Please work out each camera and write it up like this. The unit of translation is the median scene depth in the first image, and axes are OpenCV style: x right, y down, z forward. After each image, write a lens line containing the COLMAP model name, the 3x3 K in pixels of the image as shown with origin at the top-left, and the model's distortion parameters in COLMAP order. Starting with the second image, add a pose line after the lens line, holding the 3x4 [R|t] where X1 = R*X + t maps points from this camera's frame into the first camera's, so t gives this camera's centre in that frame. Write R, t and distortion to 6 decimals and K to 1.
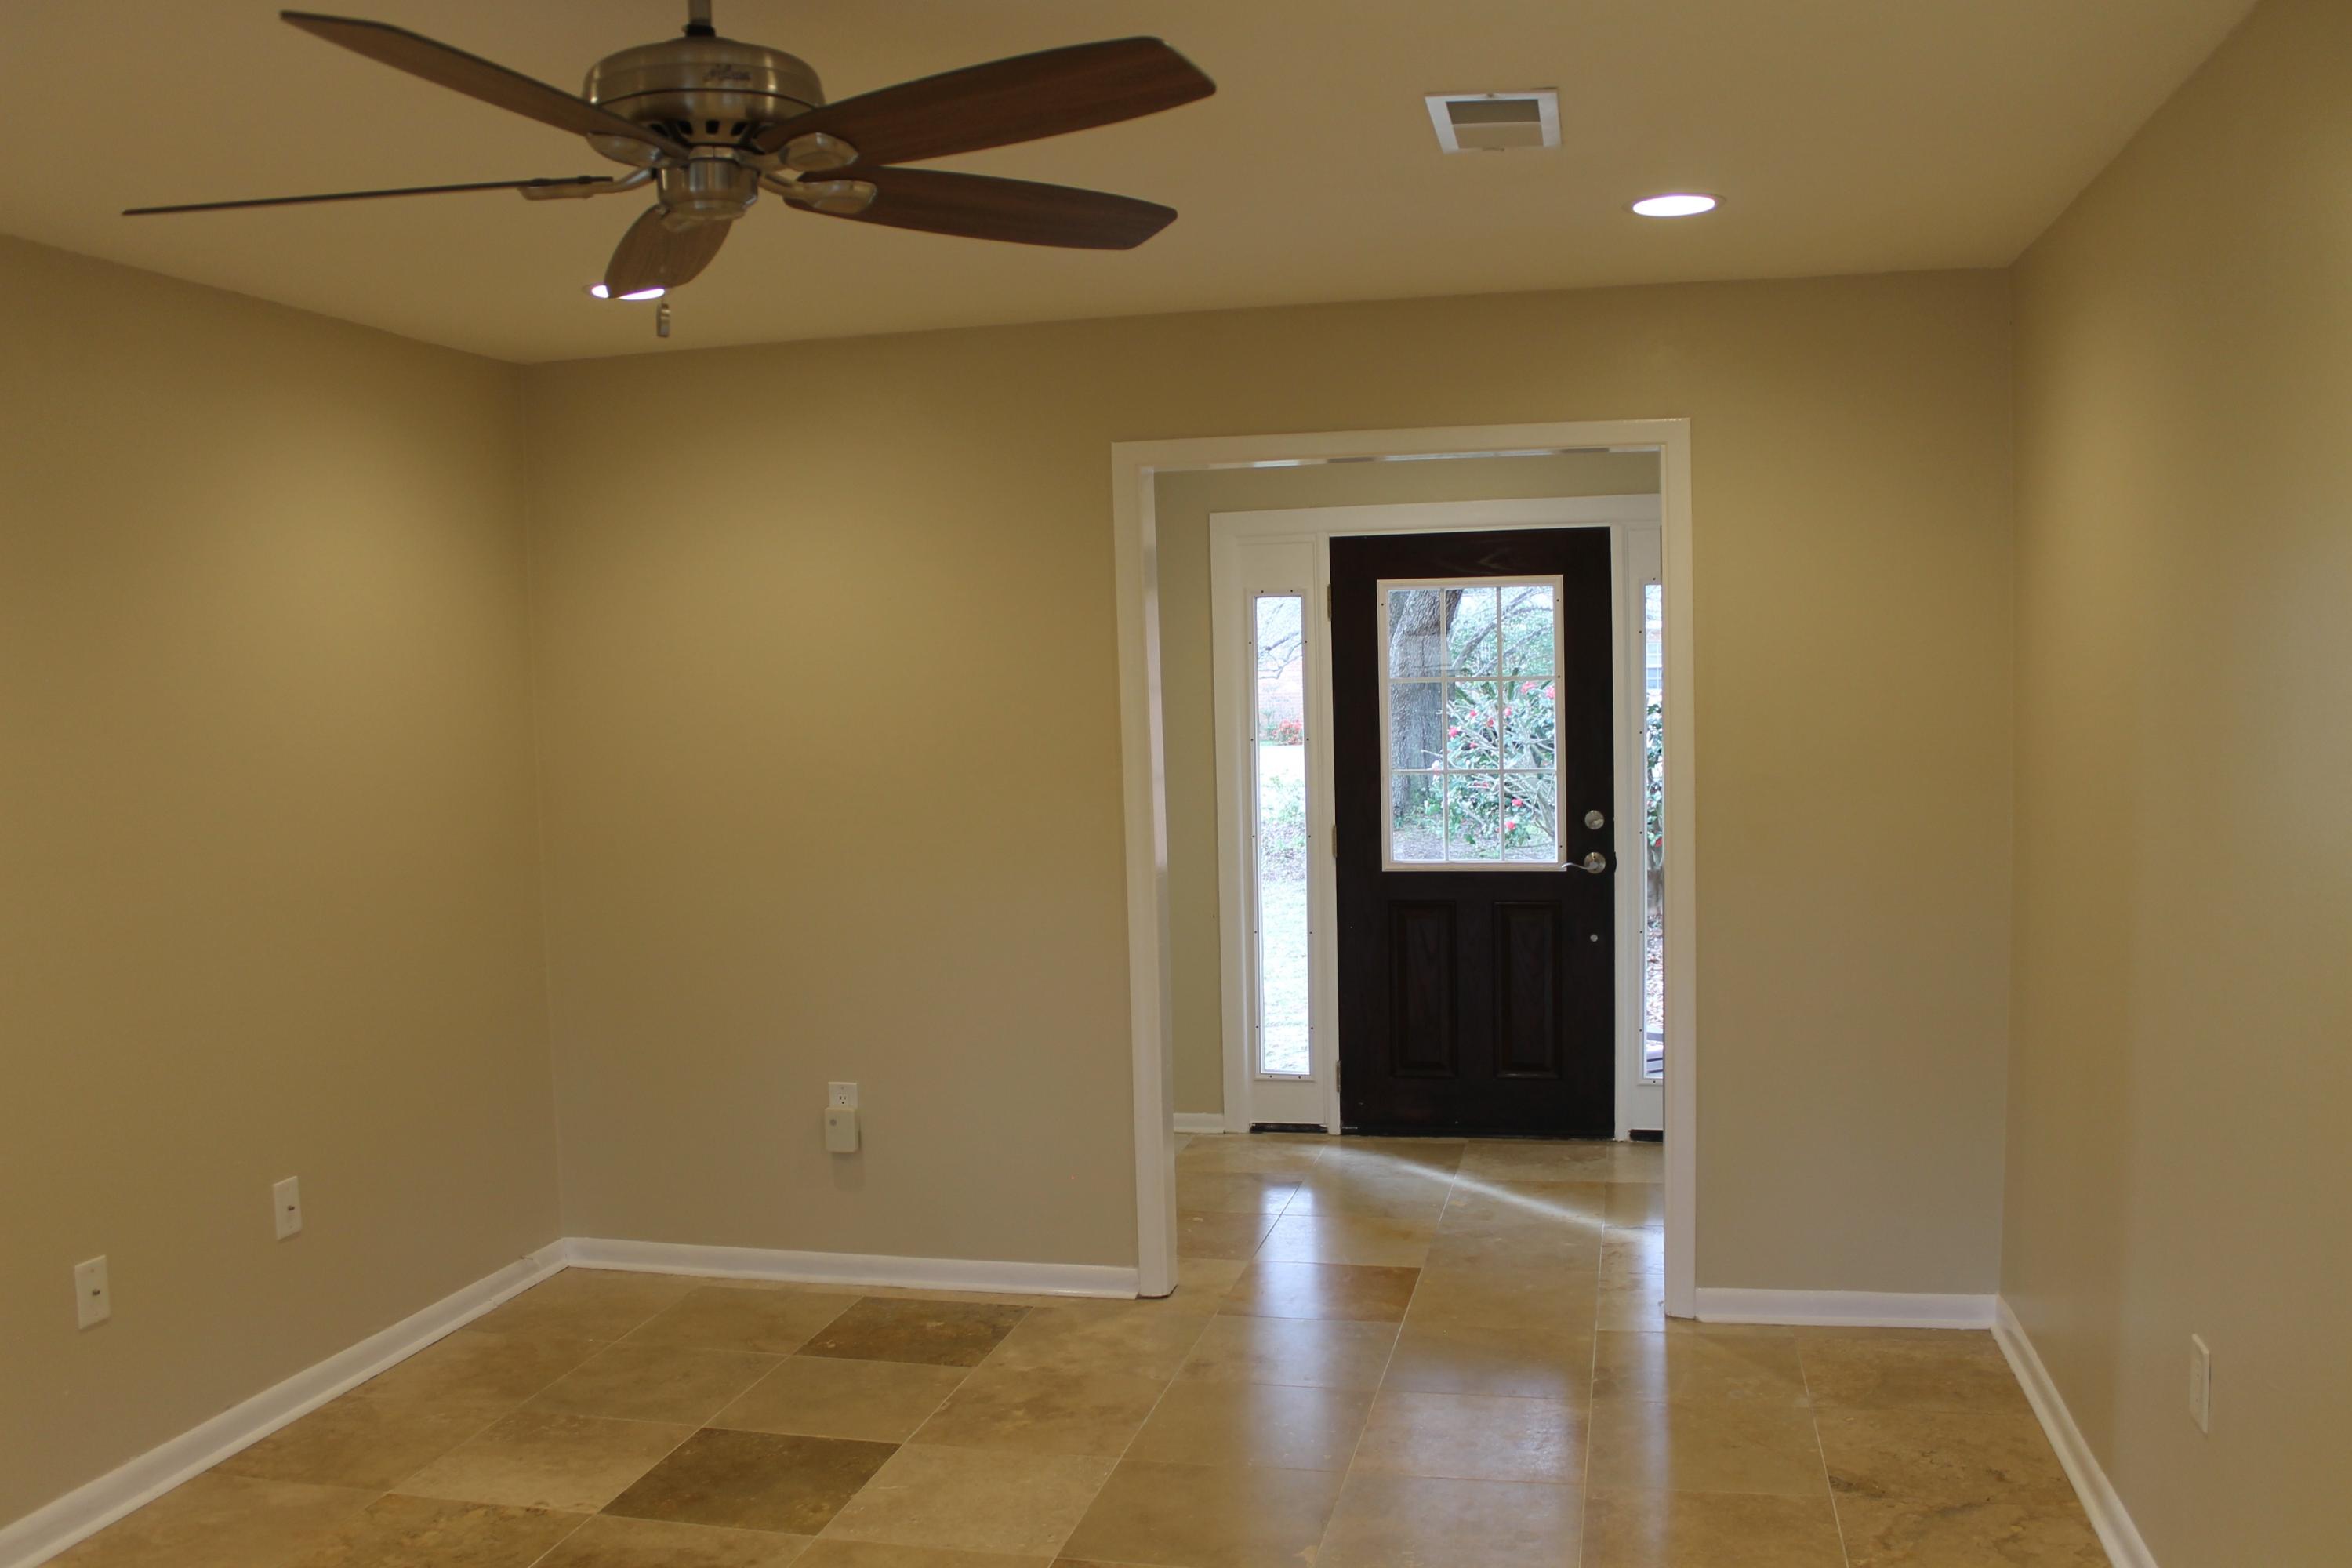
lens RADIAL K [[1981.7, 0, 1178.6], [0, 1981.7, 816.3], [0, 0, 1]] dist [-0.162858, 0.146250]
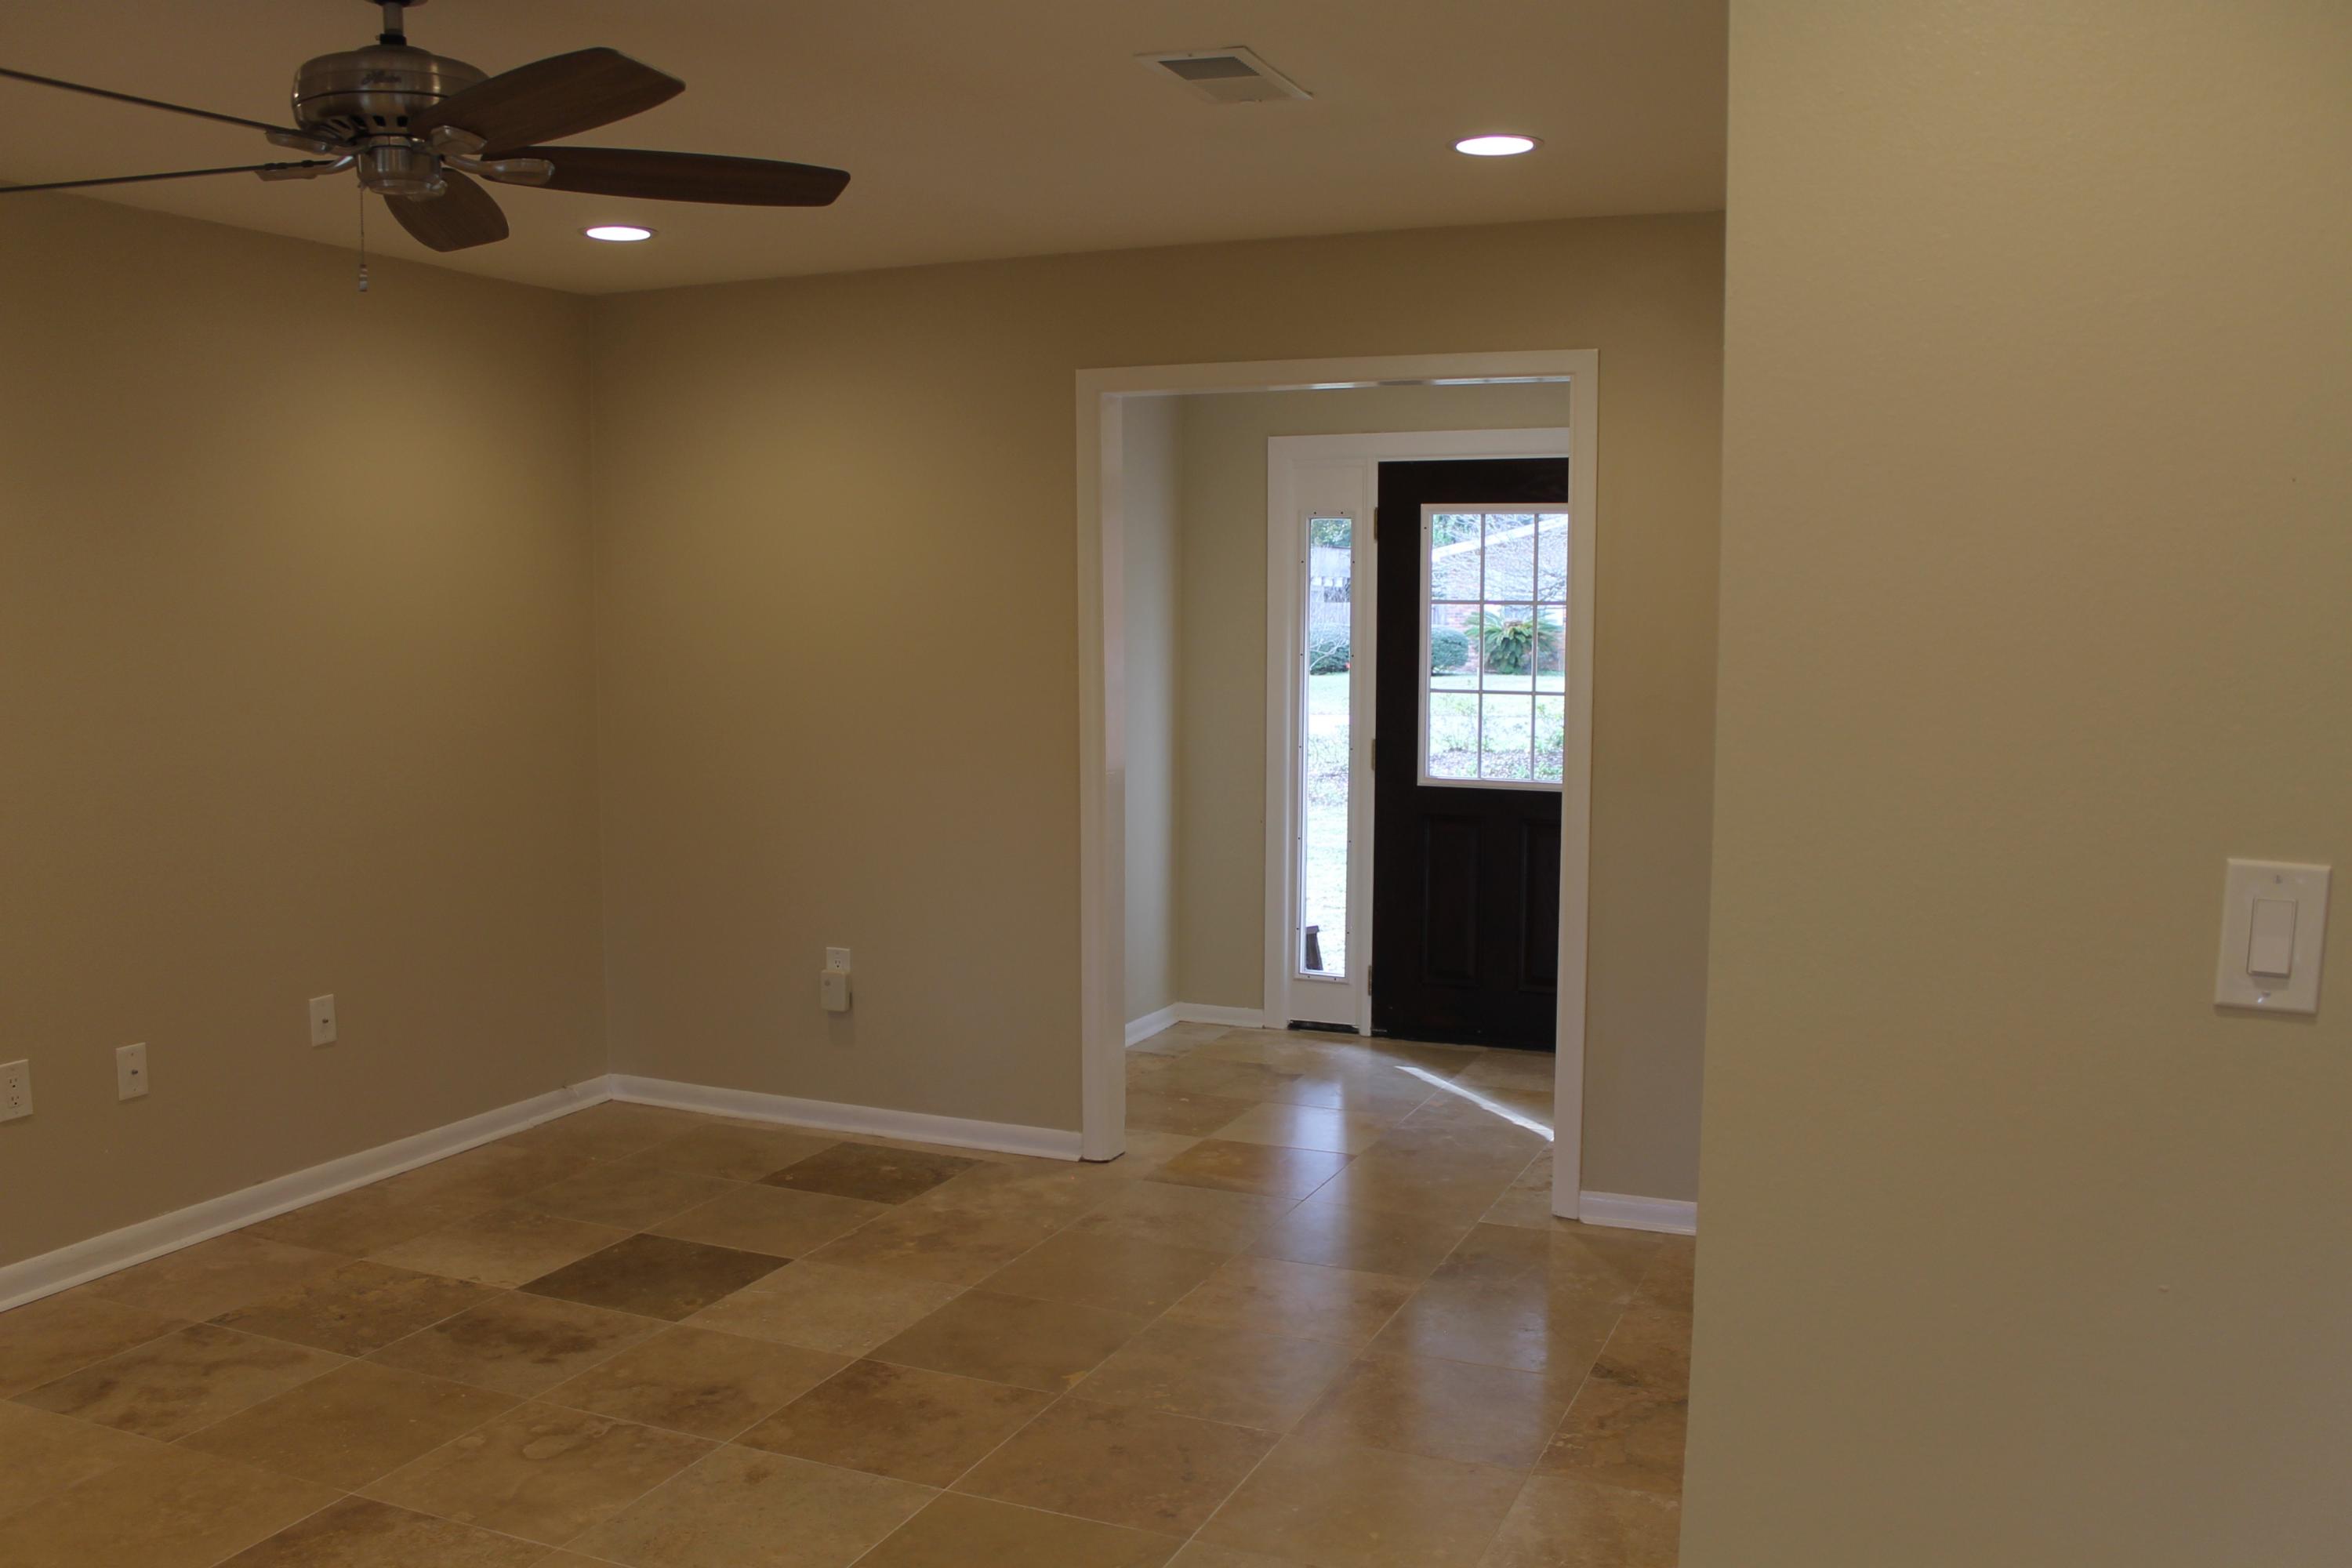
lens RADIAL K [[1981.7, 0, 1178.6], [0, 1981.7, 816.3], [0, 0, 1]] dist [-0.162858, 0.146250]
pose [[0.984106, 0.047259, -0.171180, 0.218796], [-0.040536, 0.998271, 0.042558, 0.006951], [0.172895, -0.034943, 0.984320, -0.058987]]
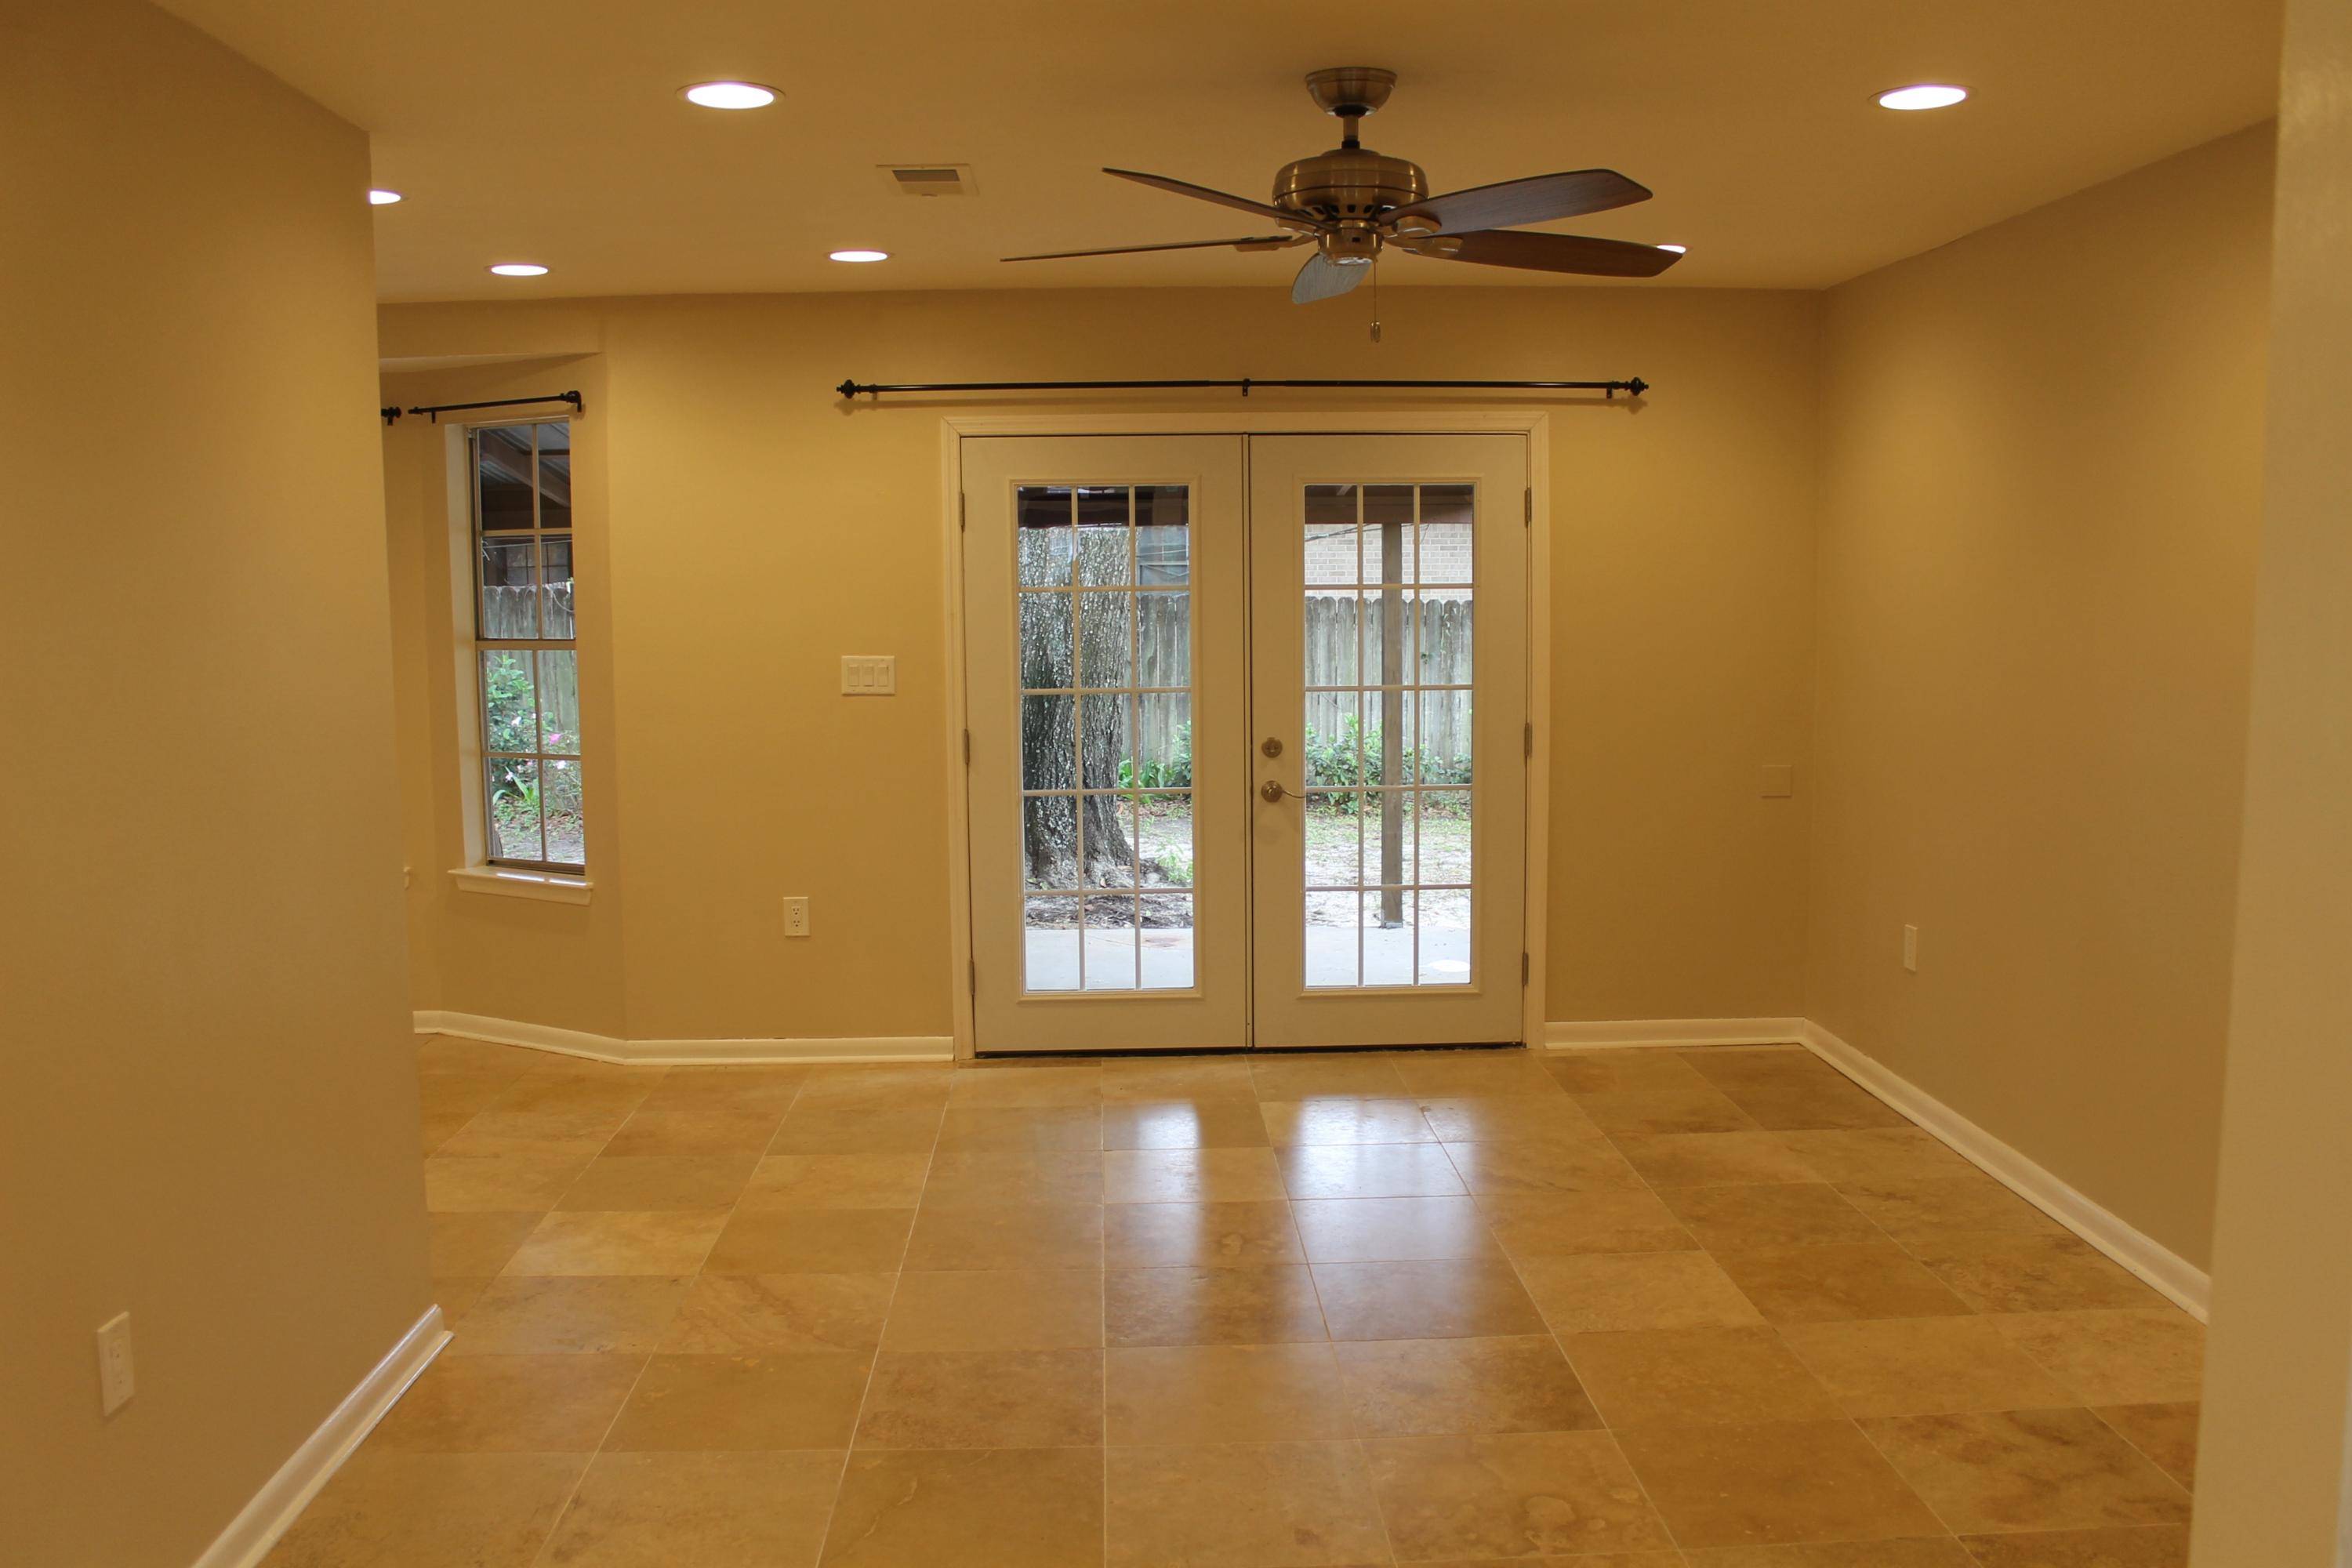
lens RADIAL K [[1981.7, 0, 1178.6], [0, 1981.7, 816.3], [0, 0, 1]] dist [-0.162858, 0.146250]
pose [[-0.966021, 0.059313, -0.251567, 0.146566], [0.009550, 0.980839, 0.194585, -0.077911], [0.258288, 0.185570, -0.948077, 1.158639]]
